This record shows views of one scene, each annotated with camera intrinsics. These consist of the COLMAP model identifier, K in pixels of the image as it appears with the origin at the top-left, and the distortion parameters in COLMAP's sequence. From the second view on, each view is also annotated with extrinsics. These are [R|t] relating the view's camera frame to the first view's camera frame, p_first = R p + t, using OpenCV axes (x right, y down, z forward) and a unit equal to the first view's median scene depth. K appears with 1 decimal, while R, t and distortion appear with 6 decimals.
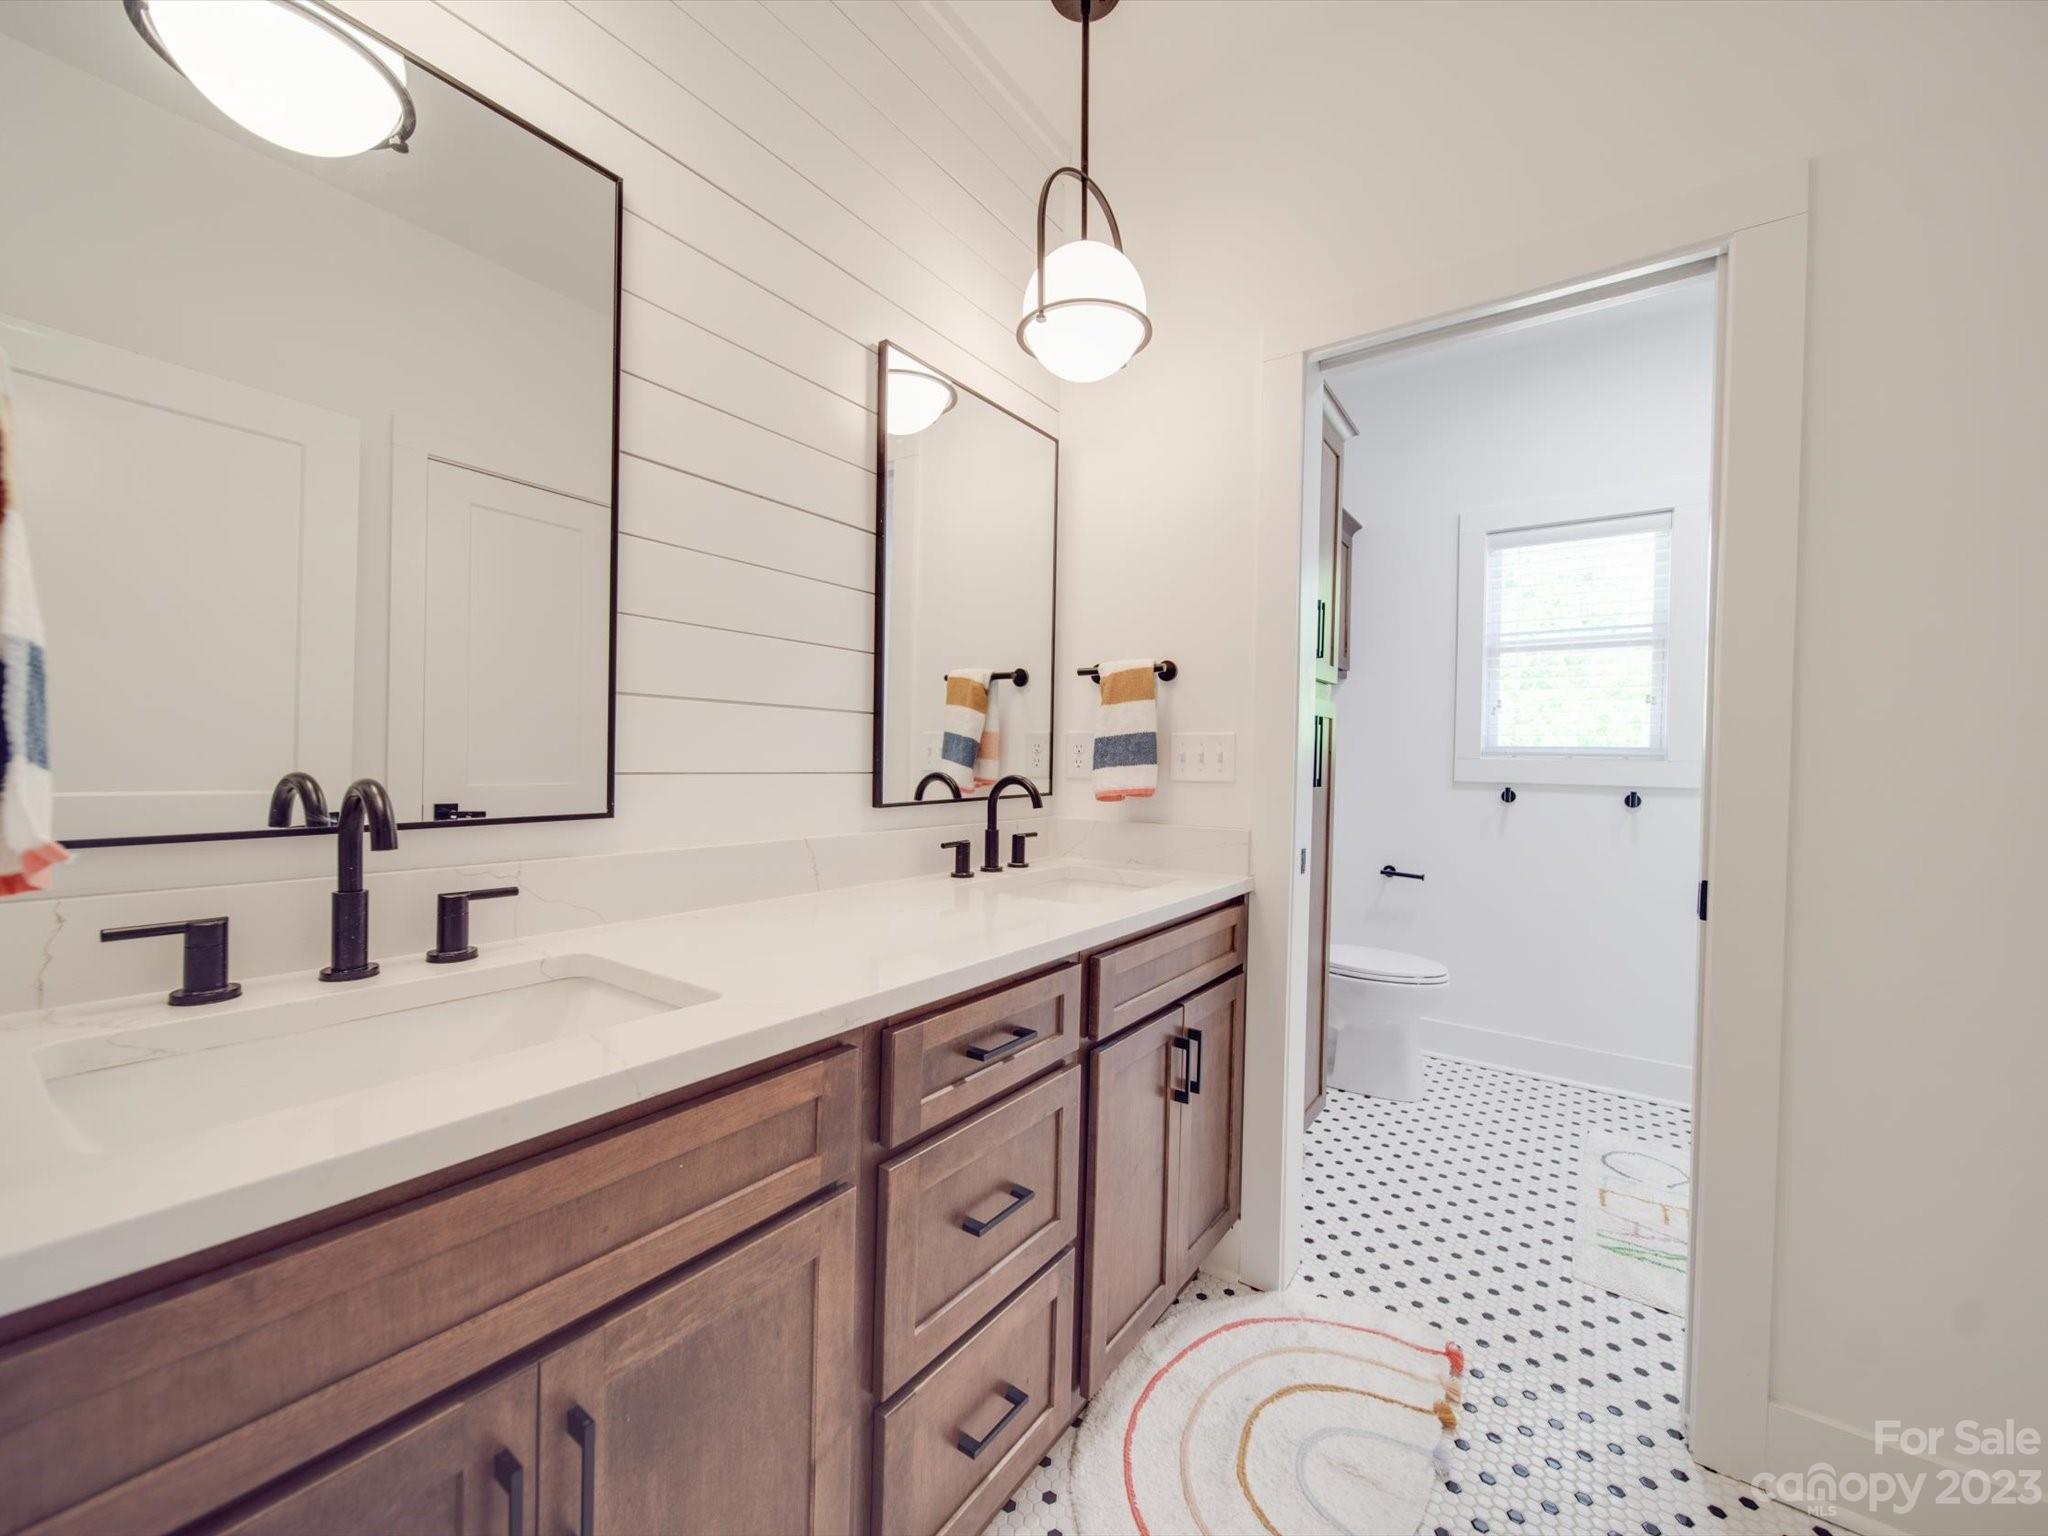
lens RADIAL K [[803.8, 0, 1030.4], [0, 803.8, 769.2], [0, 0, 1]] dist [0.001556, -0.002317]
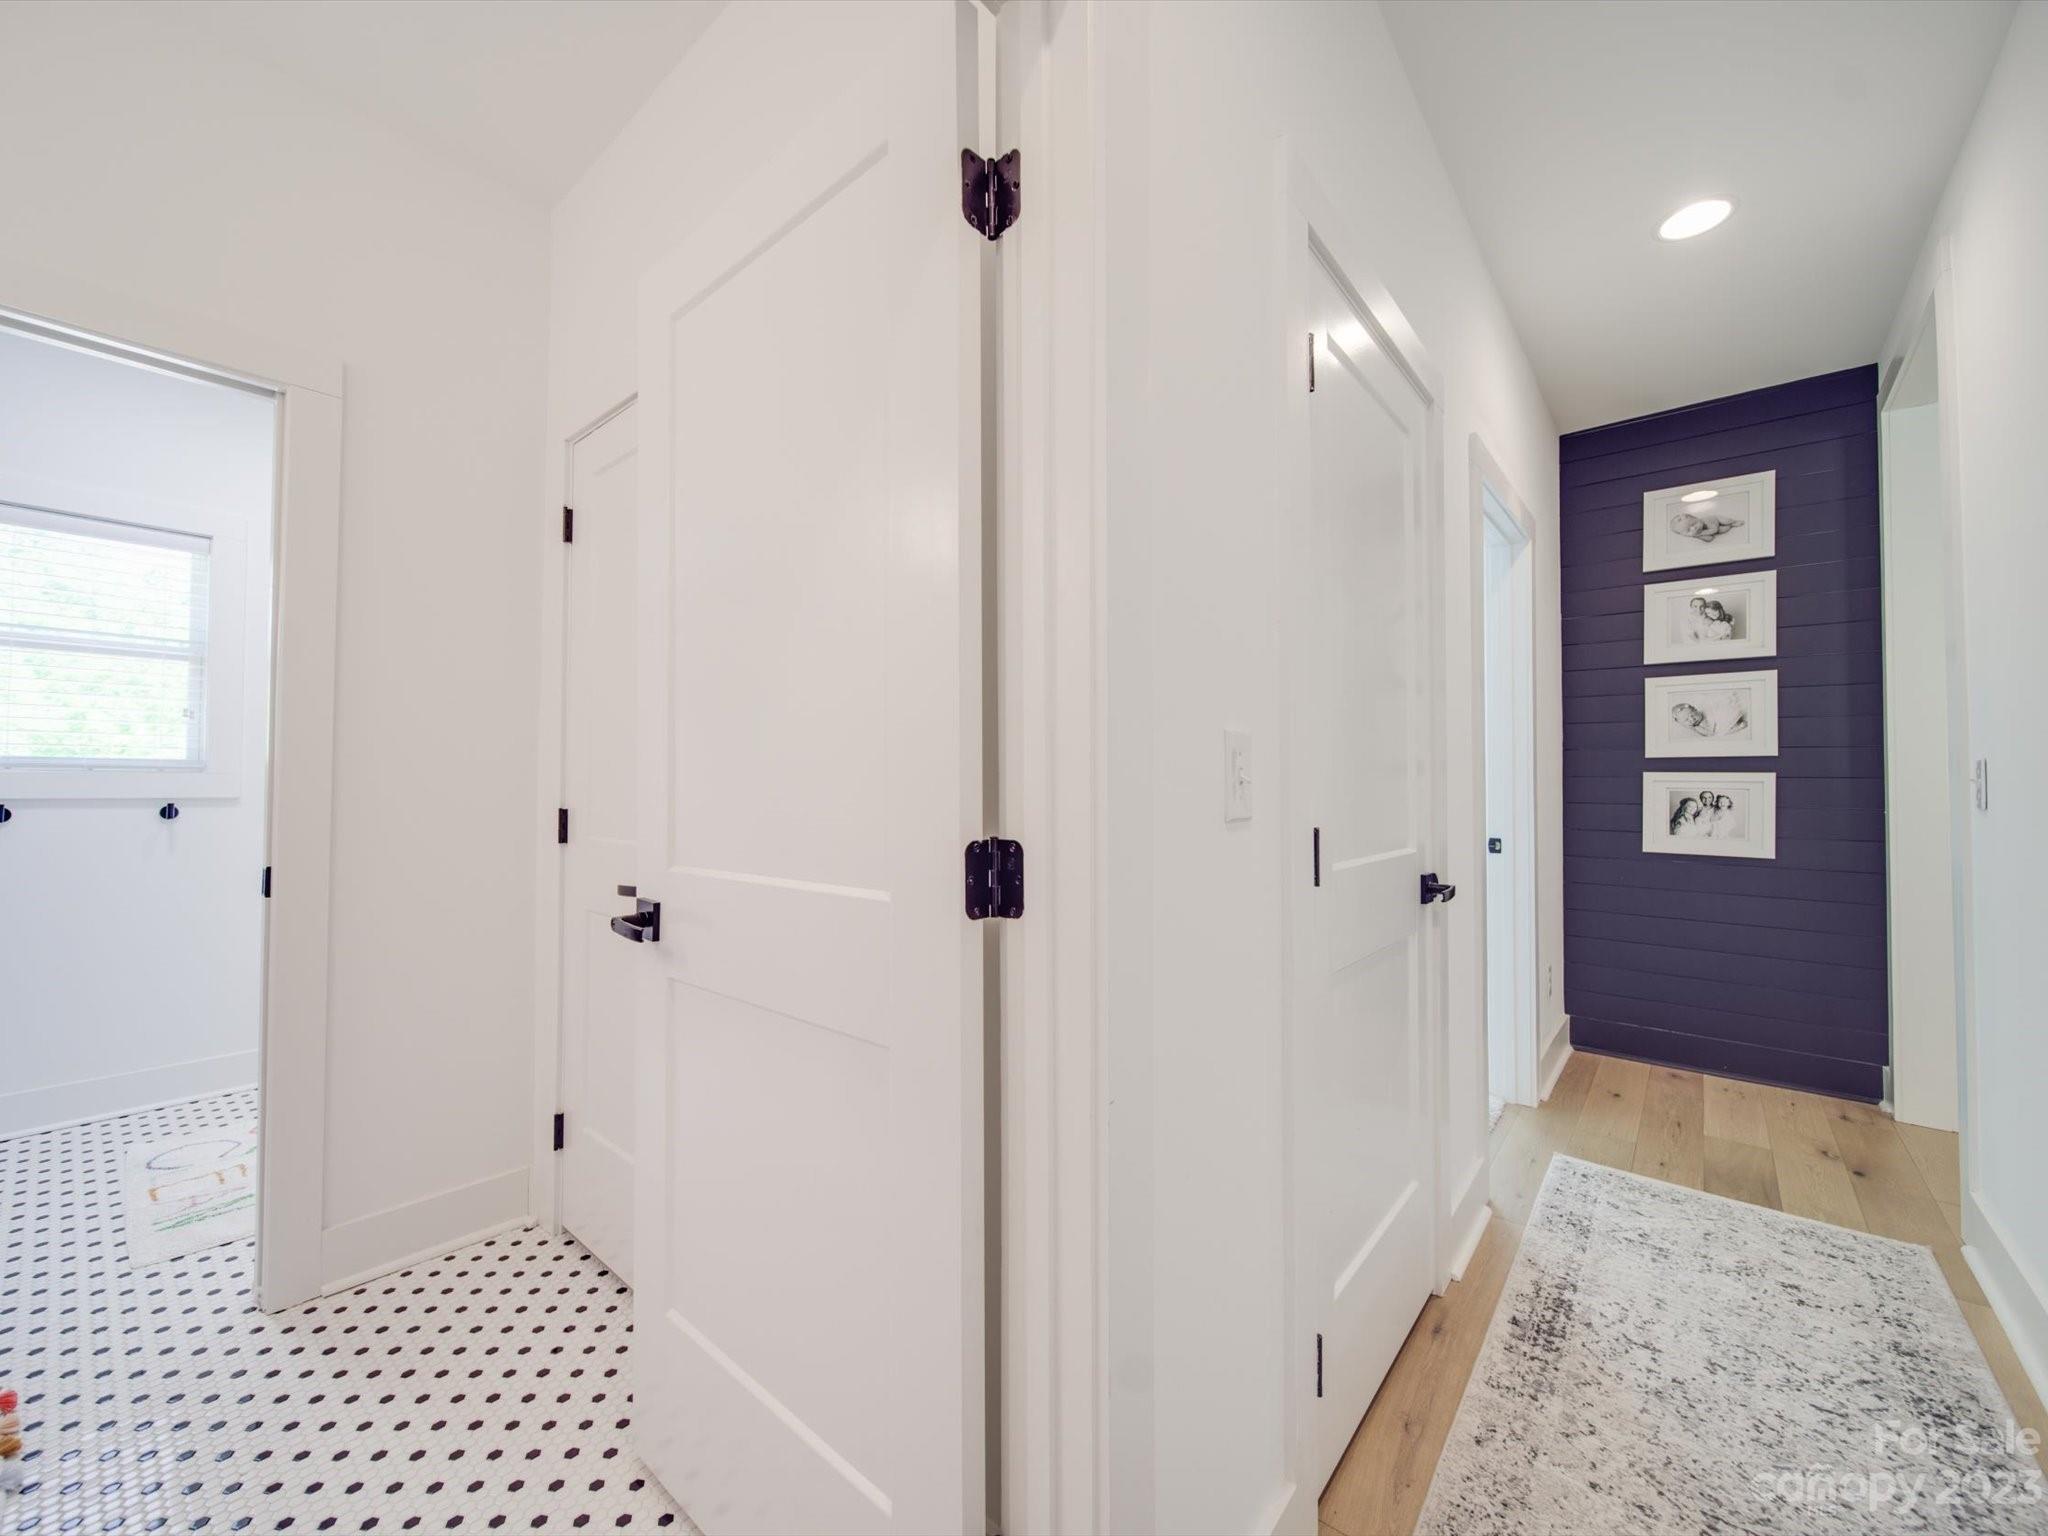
lens RADIAL K [[803.8, 0, 1030.4], [0, 803.8, 769.2], [0, 0, 1]] dist [0.001556, -0.002317]
pose [[0.076109, 0.002947, 0.997095, -0.203839], [0.009805, 0.999945, -0.003704, -0.000650], [-0.997051, 0.010058, 0.076076, -0.183911]]
